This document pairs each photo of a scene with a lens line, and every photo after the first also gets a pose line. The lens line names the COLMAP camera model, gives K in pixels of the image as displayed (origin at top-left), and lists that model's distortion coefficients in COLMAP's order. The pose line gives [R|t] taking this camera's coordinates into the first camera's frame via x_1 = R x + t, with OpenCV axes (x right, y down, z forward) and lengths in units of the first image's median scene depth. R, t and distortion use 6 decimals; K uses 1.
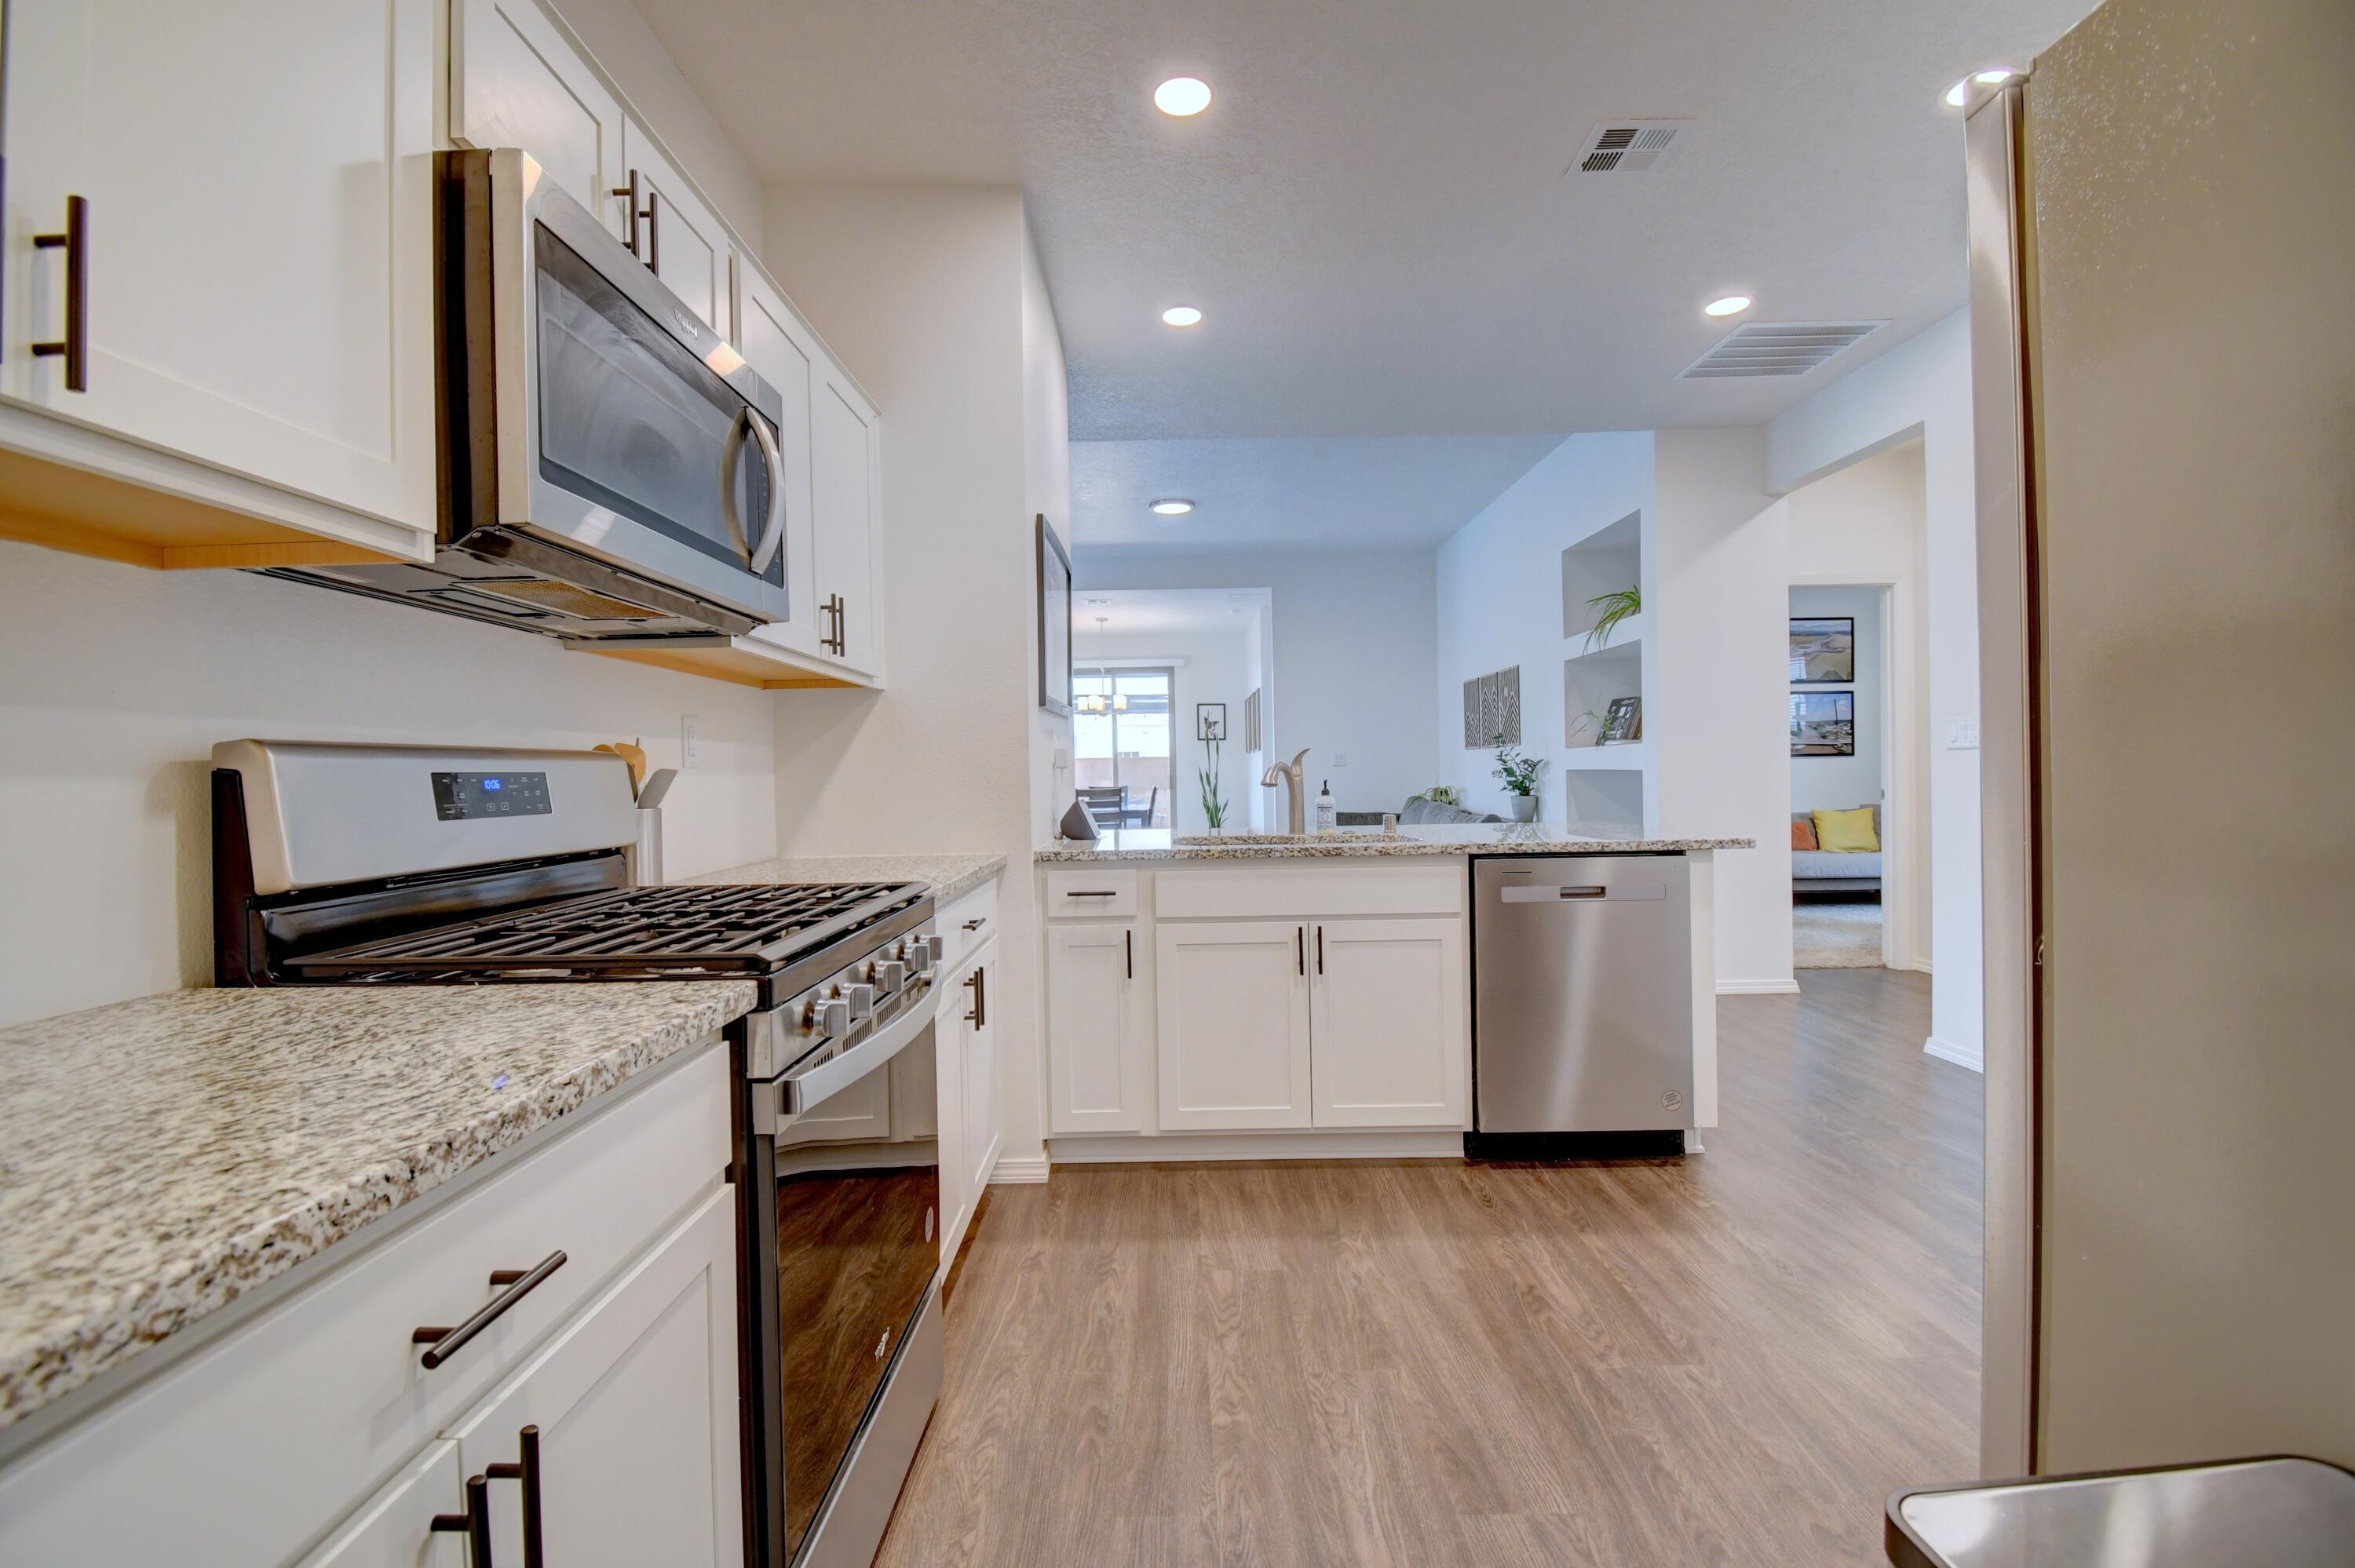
lens RADIAL K [[1034.5, 0, 1161.7], [0, 1034.5, 803.2], [0, 0, 1]] dist [0.003939, -0.004988]
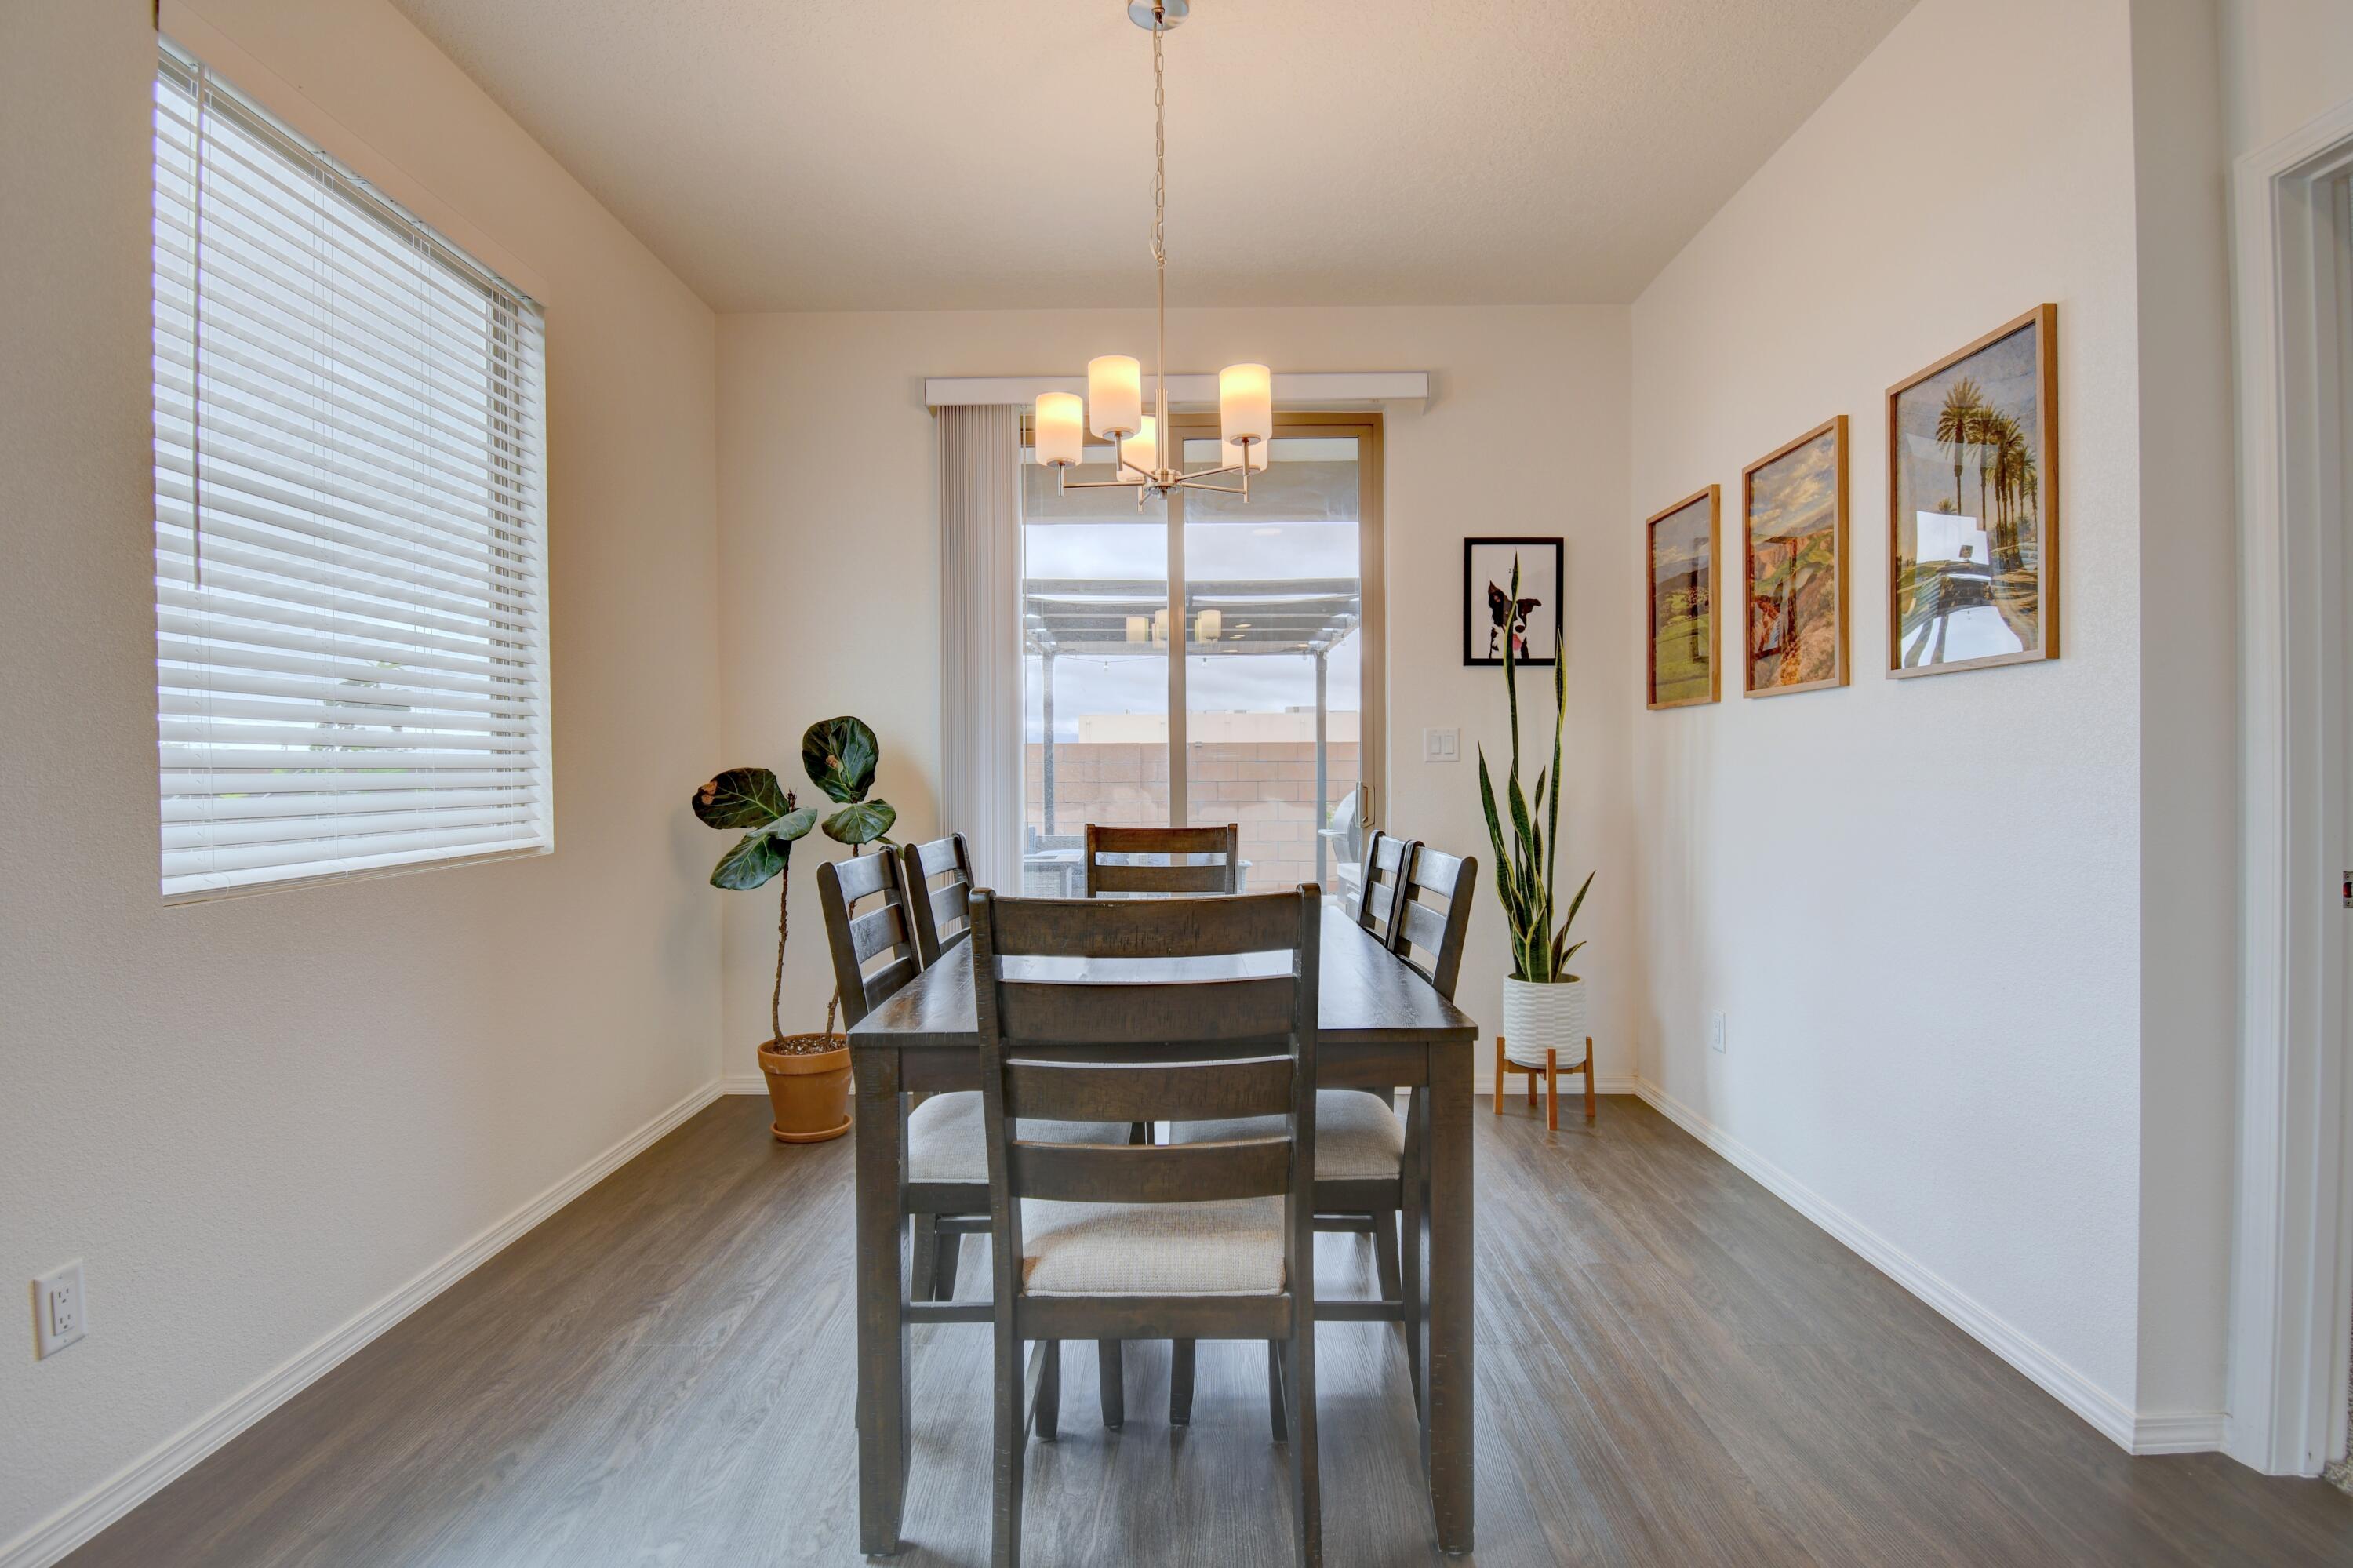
lens RADIAL K [[1175.7, 0, 1182.5], [0, 1175.7, 782.4], [0, 0, 1]] dist [-0.004841, -0.000353]
pose [[0.999898, 0.012299, 0.007322, -0.083159], [-0.012116, 0.999626, -0.024532, -0.034893], [-0.007621, 0.024441, 0.999672, 1.212415]]
